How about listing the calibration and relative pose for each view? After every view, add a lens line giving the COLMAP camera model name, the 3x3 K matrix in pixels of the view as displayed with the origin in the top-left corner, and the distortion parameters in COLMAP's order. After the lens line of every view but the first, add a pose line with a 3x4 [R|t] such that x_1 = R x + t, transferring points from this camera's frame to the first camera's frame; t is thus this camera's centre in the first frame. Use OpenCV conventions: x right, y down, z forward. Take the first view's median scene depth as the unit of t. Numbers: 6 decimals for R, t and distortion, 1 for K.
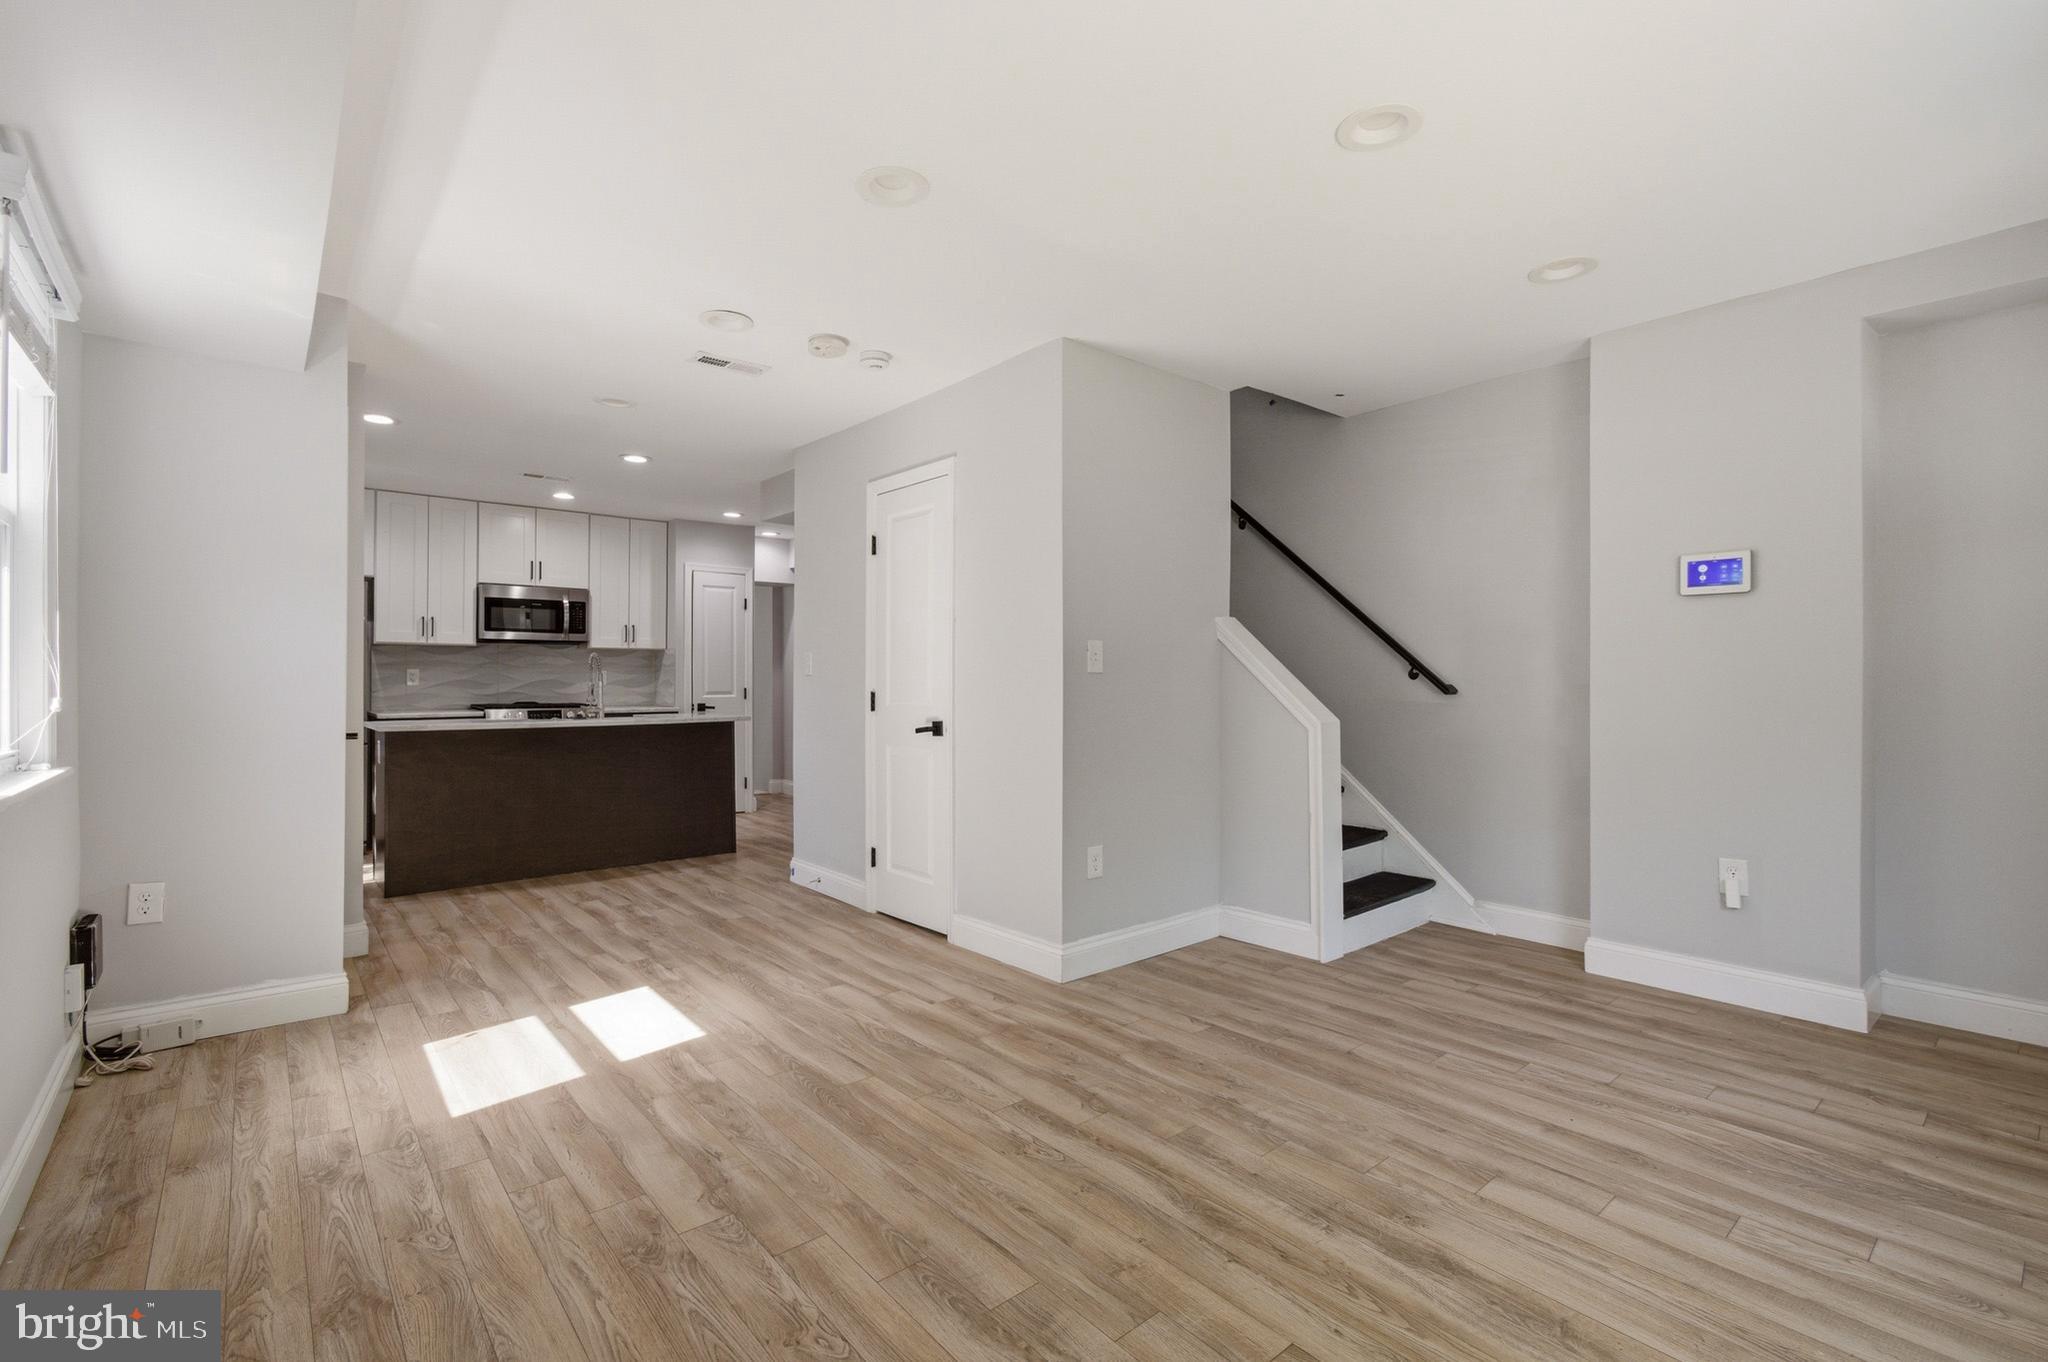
lens RADIAL K [[907.7, 0, 1028.3], [0, 907.7, 687.4], [0, 0, 1]] dist [-0.004134, 0.000262]
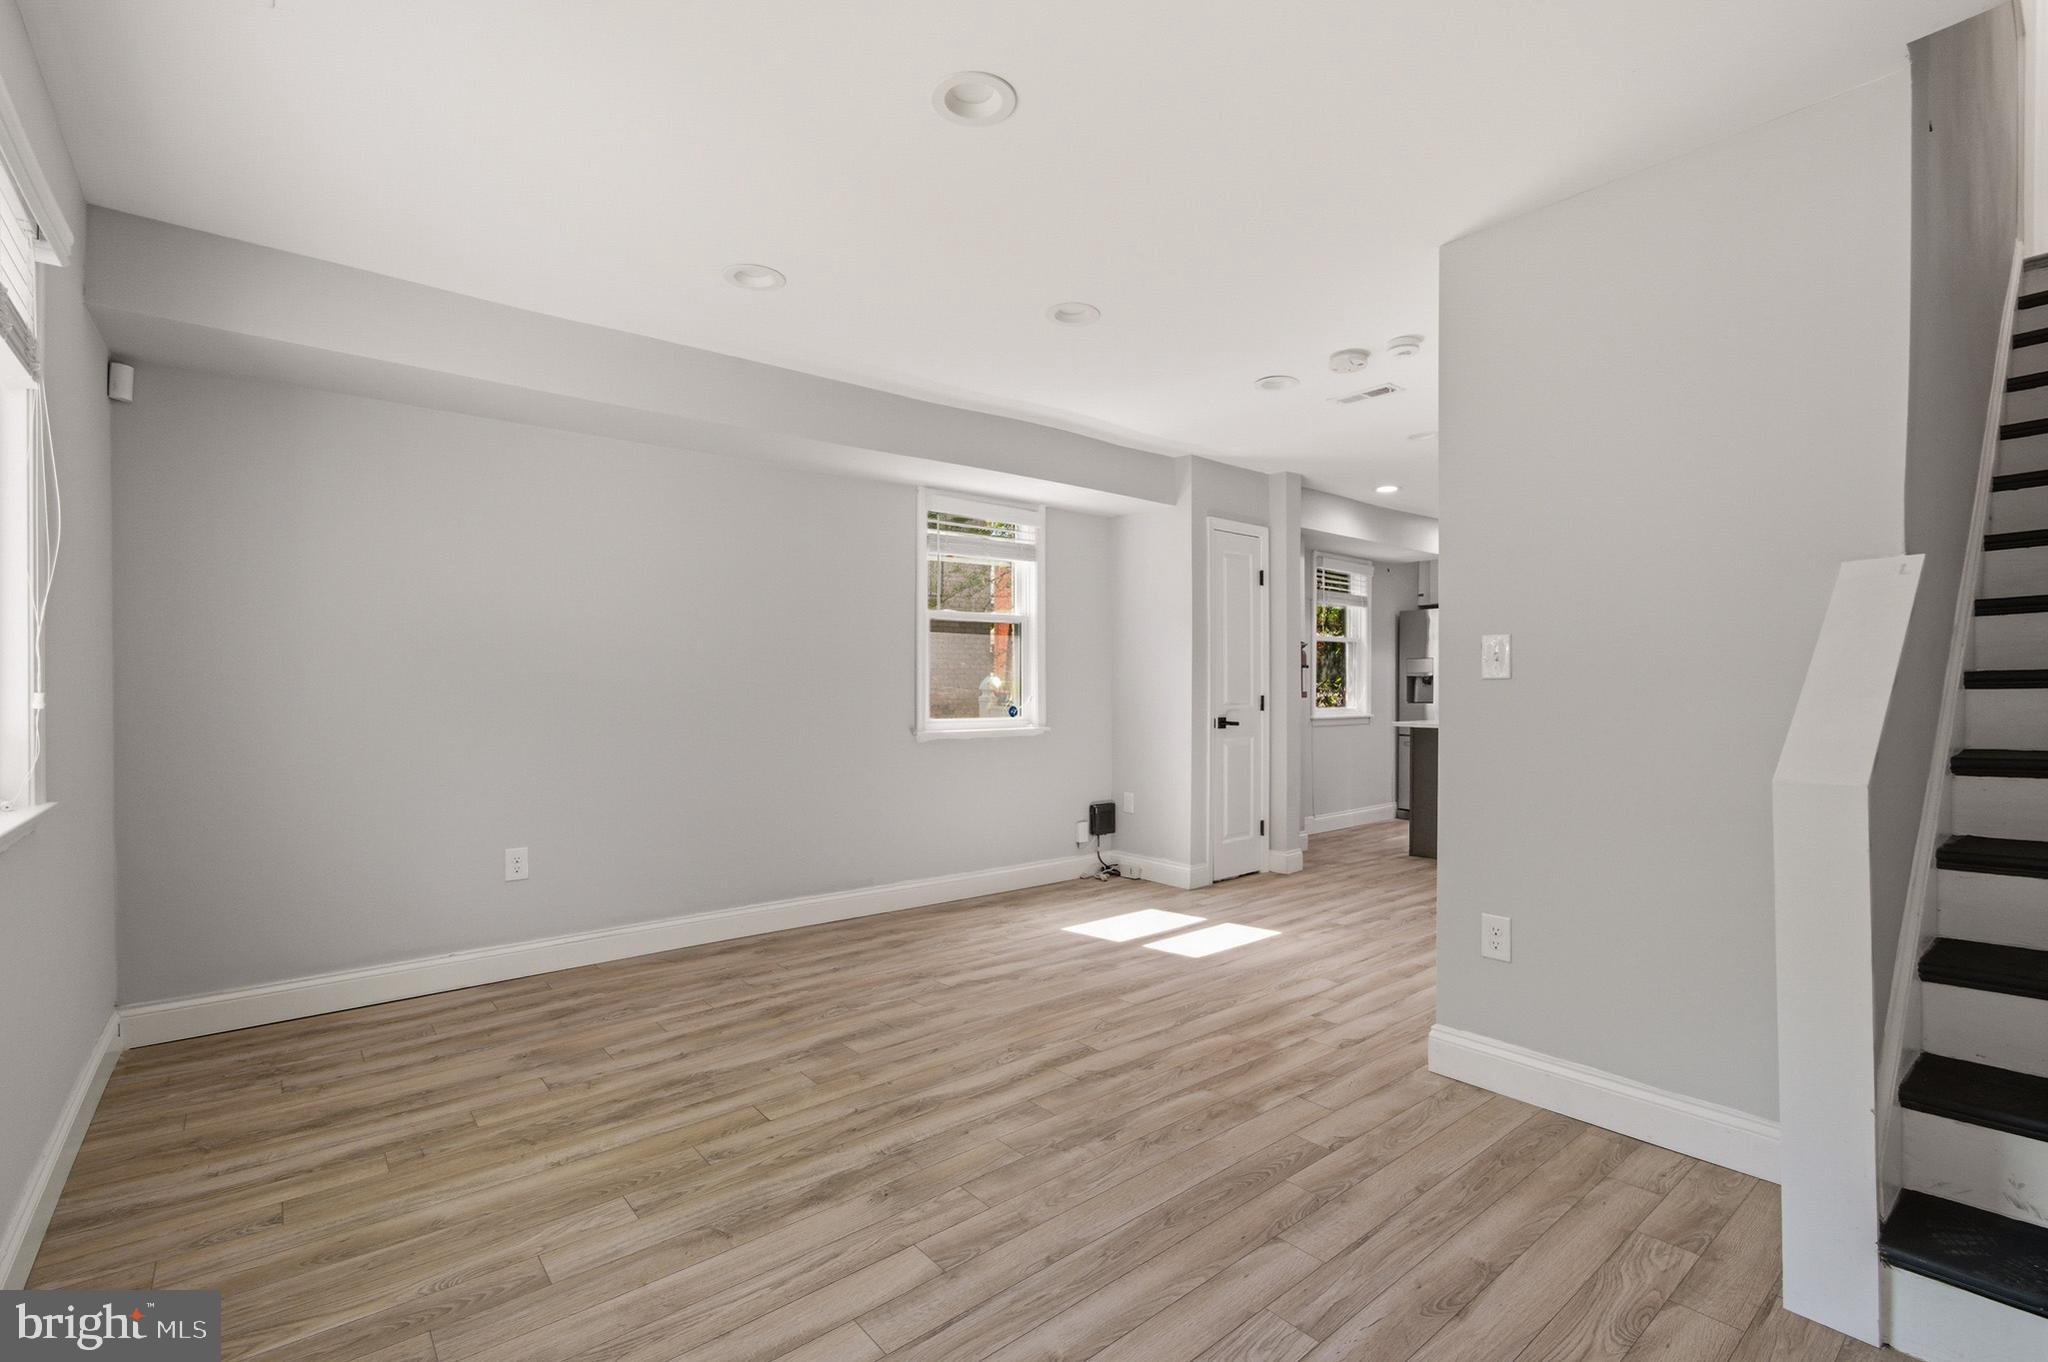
lens RADIAL K [[907.7, 0, 1025.9], [0, 907.7, 691.4], [0, 0, 1]] dist [-0.004134, 0.000262]
pose [[-0.014799, 0.001097, -0.999890, 1.014917], [0.001915, 0.999998, 0.001069, -0.007880], [0.999889, -0.001899, -0.014801, 0.806381]]
